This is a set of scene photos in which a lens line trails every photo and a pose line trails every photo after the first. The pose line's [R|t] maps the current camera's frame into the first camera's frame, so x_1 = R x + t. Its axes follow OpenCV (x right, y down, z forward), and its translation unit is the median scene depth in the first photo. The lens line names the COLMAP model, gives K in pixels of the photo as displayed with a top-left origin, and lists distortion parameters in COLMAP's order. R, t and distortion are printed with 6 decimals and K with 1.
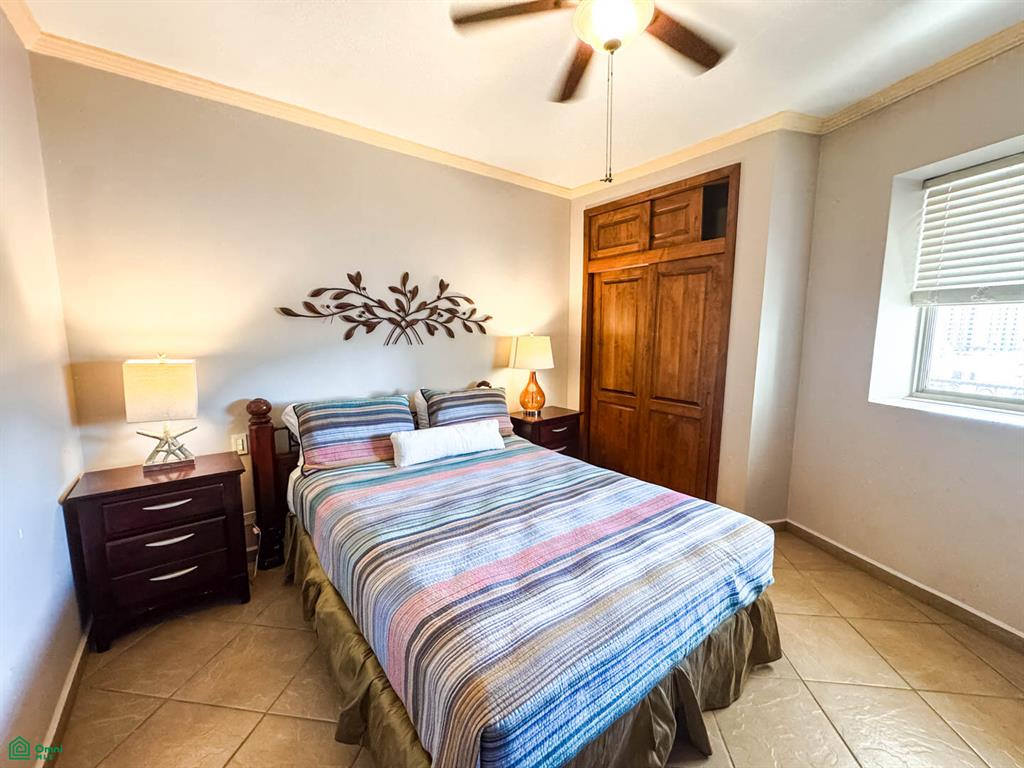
lens RADIAL K [[406.8, 0, 511.2], [0, 406.8, 379.4], [0, 0, 1]] dist [-0.012433, 0.001739]
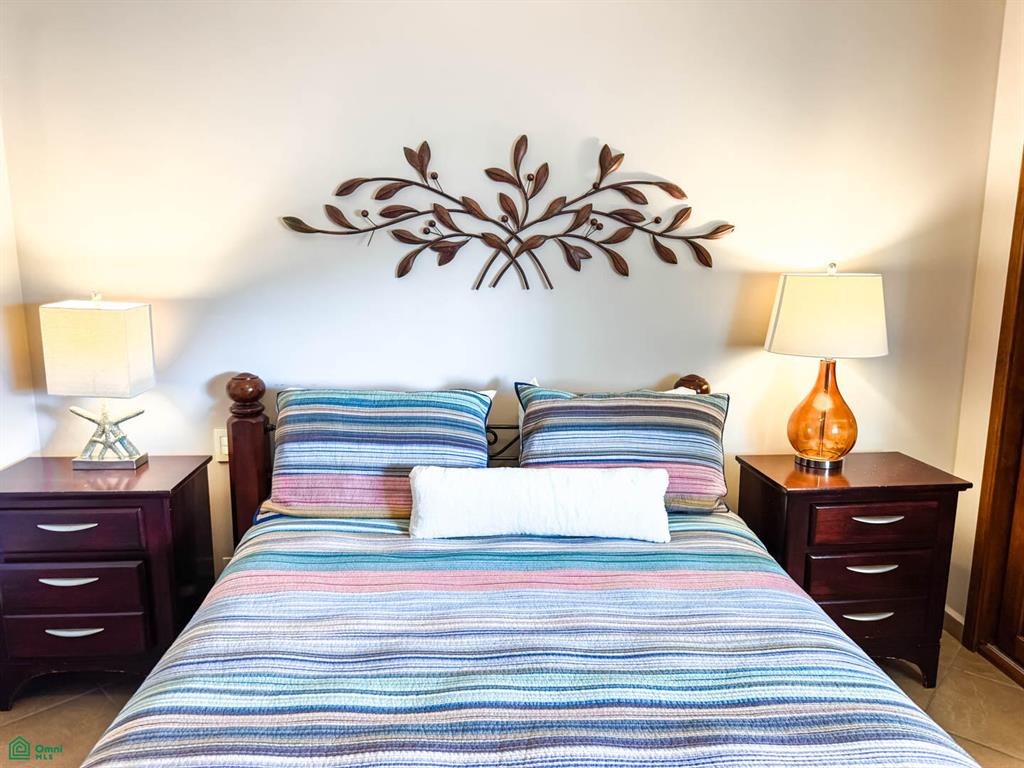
lens RADIAL K [[713.7, 0, 510.8], [0, 713.7, 390.2], [0, 0, 1]] dist [0.050177, -0.052771]
pose [[0.822266, 0.103407, -0.559630, 0.251965], [-0.069133, 0.994221, 0.082132, -0.036851], [0.564889, -0.028846, 0.824662, 0.308051]]
